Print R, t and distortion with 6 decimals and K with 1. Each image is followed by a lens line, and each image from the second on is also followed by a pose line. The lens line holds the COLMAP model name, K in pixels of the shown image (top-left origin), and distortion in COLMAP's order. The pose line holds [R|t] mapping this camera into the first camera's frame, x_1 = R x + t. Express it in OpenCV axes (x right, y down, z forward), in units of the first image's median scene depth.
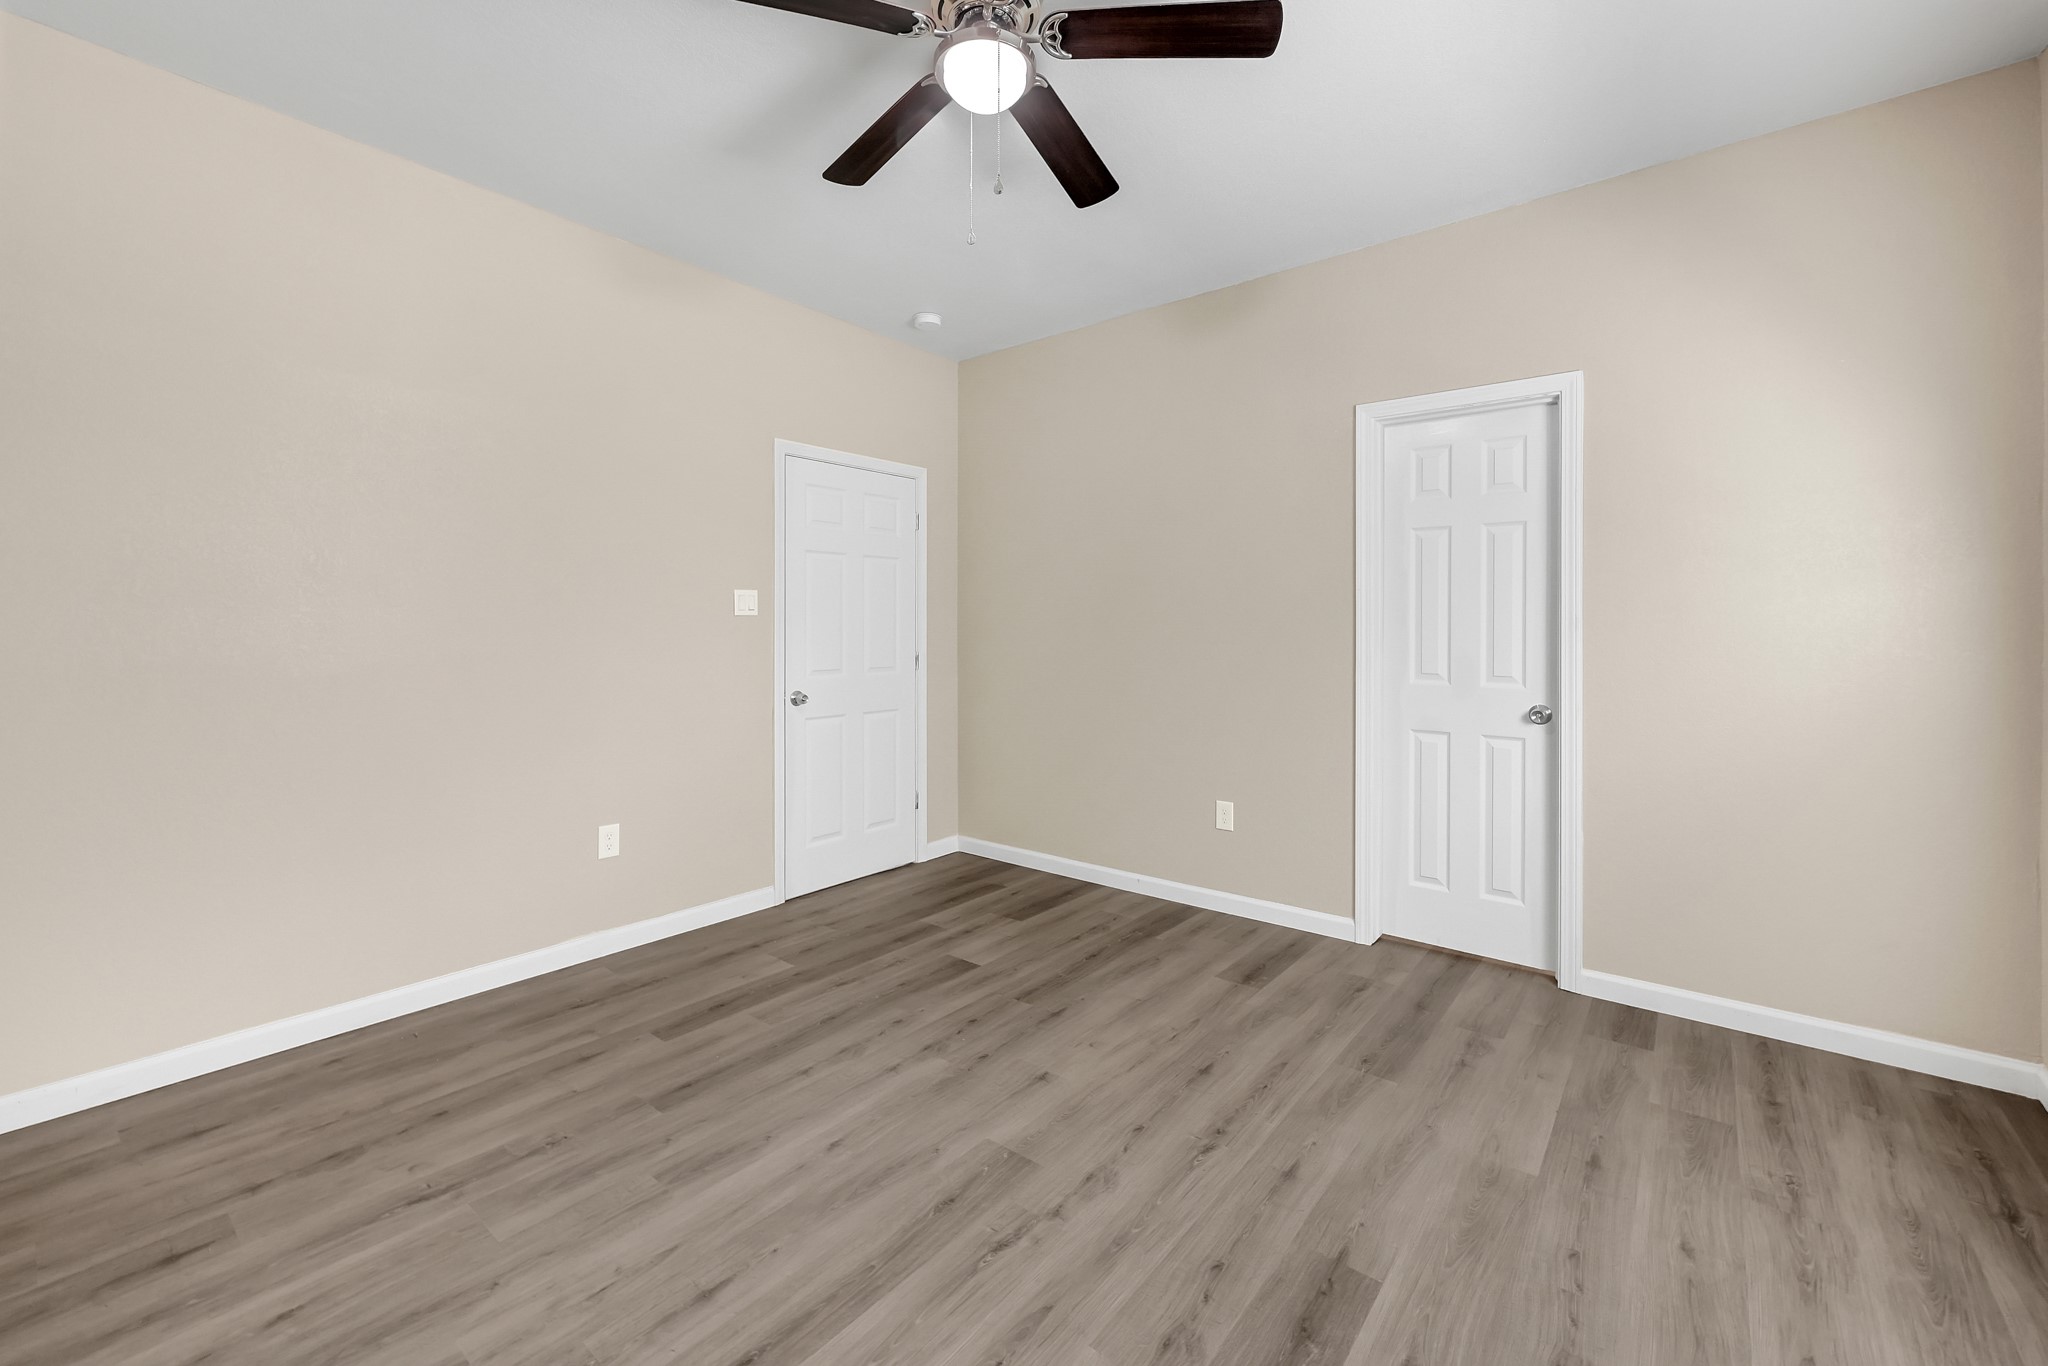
lens RADIAL K [[850.1, 0, 1029.9], [0, 850.1, 670.3], [0, 0, 1]] dist [-0.001464, -0.000129]
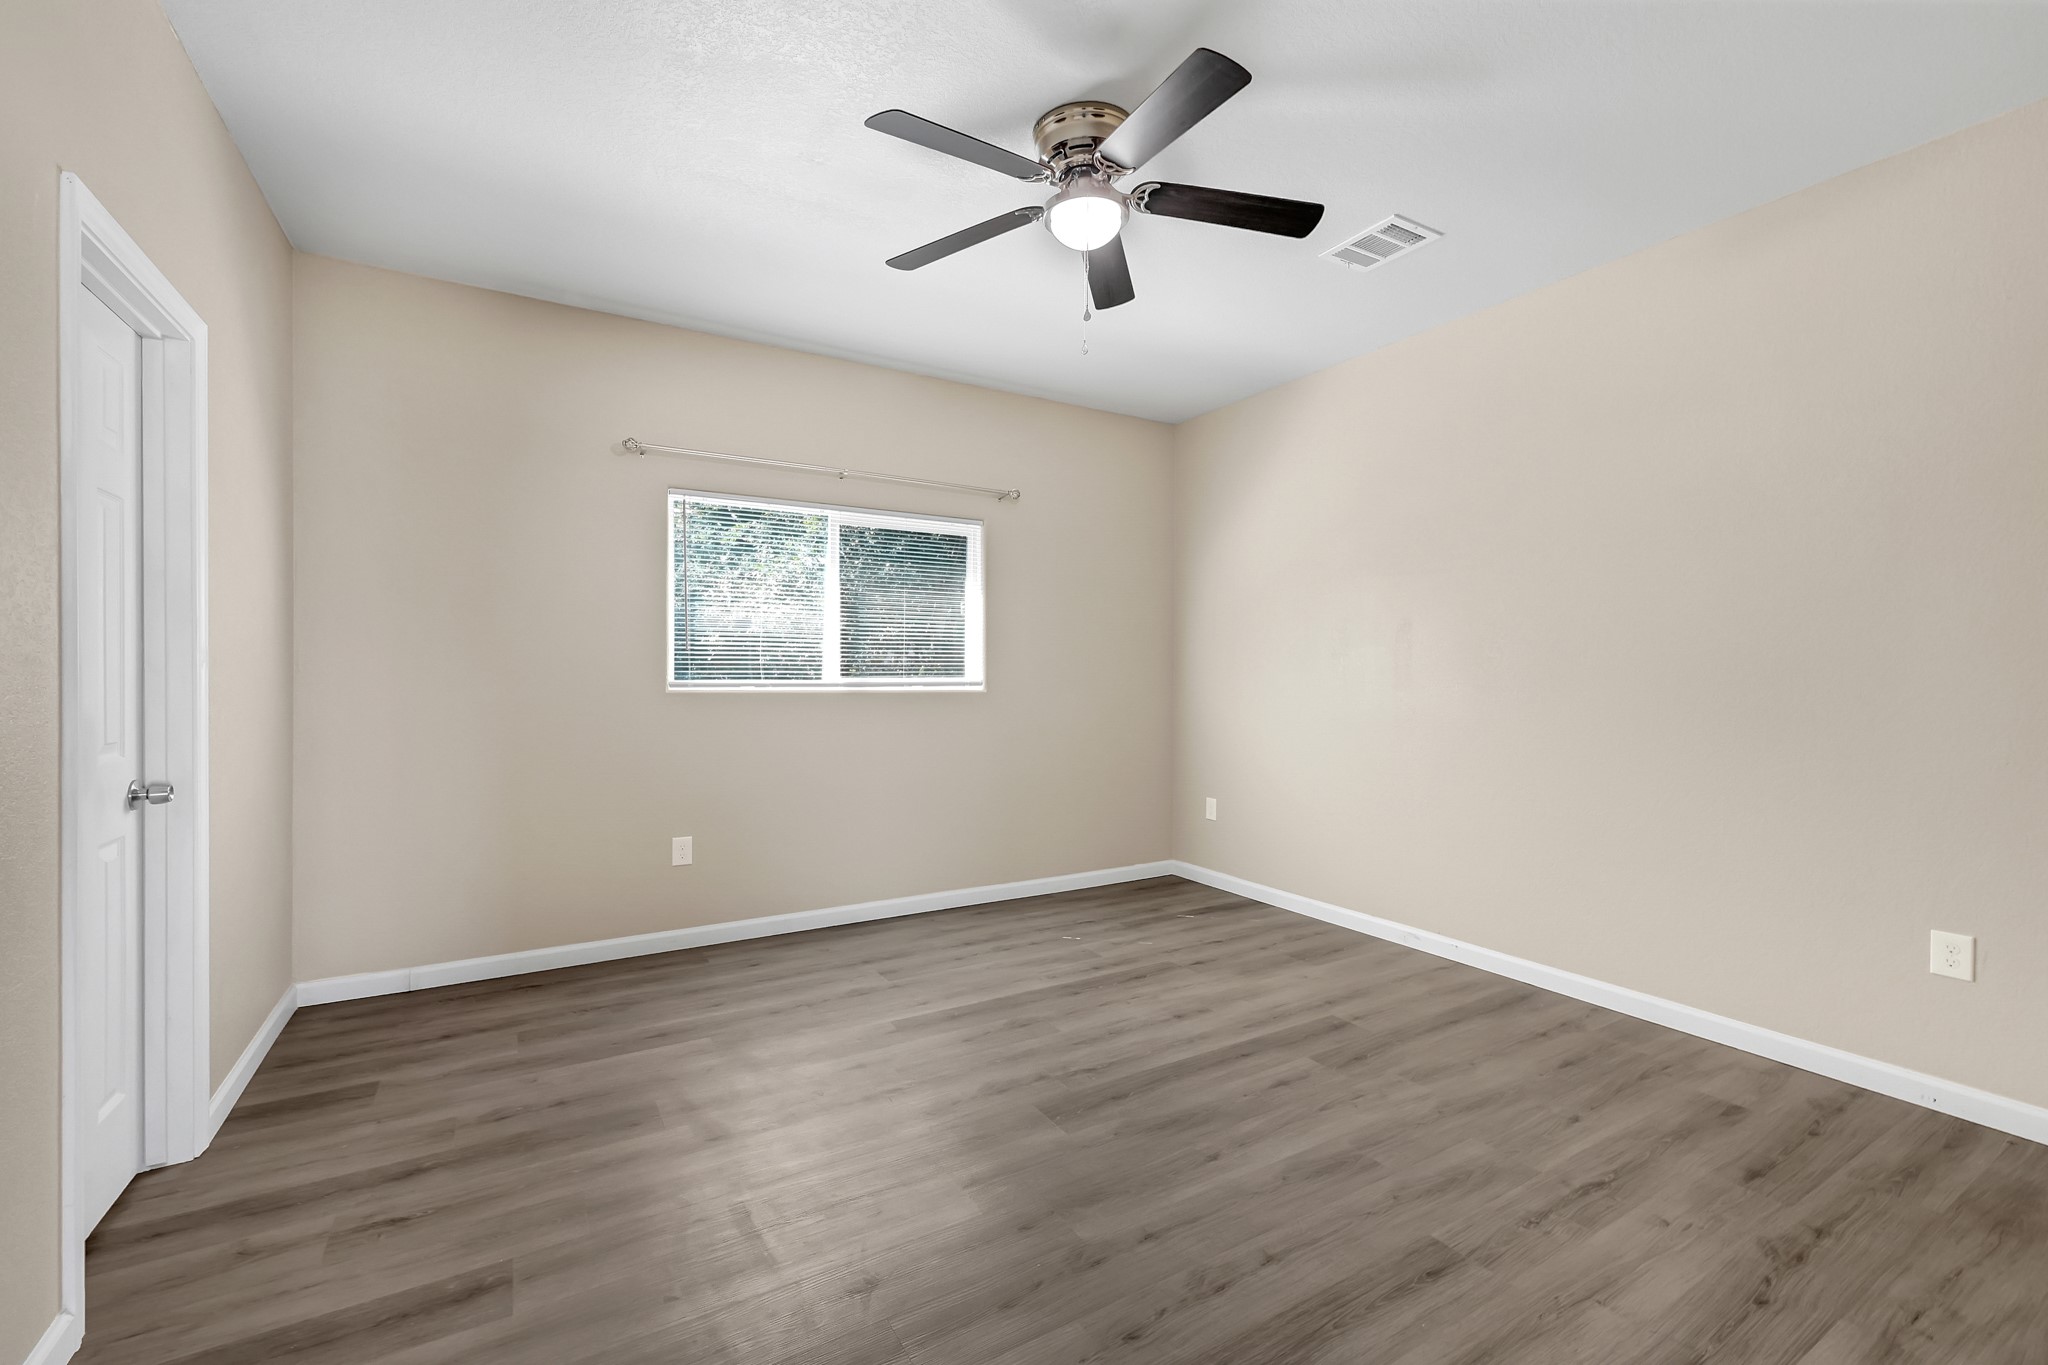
lens RADIAL K [[850.1, 0, 1029.9], [0, 850.1, 669.8], [0, 0, 1]] dist [-0.001464, -0.000129]
pose [[-0.939094, -0.005080, 0.343622, -0.368243], [0.010747, 0.998968, 0.044138, -0.071277], [-0.343491, 0.045142, -0.938070, 1.991713]]
